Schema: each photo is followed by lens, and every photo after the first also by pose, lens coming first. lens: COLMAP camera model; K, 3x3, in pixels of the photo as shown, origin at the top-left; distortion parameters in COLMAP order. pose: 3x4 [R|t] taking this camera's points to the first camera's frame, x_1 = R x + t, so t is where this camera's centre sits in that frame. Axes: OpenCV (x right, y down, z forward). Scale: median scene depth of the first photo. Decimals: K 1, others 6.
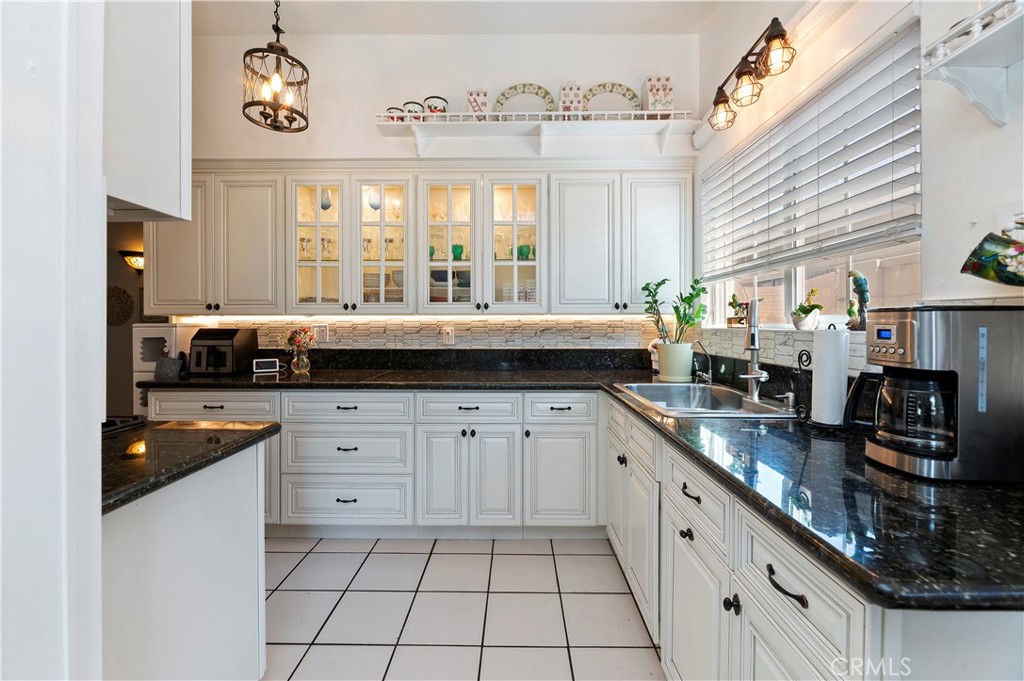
lens RADIAL K [[419.8, 0, 513.7], [0, 419.8, 330.4], [0, 0, 1]] dist [-0.002198, -0.000162]
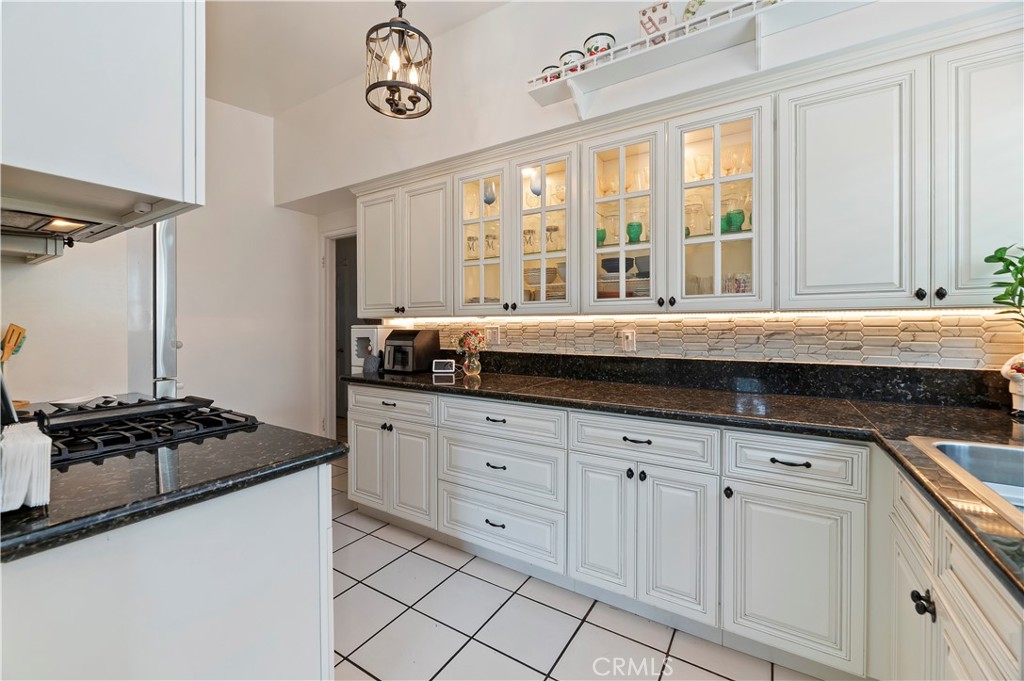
lens RADIAL K [[419.8, 0, 491.6], [0, 419.8, 330.4], [0, 0, 1]] dist [-0.002198, -0.000162]
pose [[0.842133, 0.006222, -0.539235, 0.065884], [-0.007819, 0.999969, -0.000672, -0.004268], [0.539214, 0.004782, 0.842155, 0.218464]]
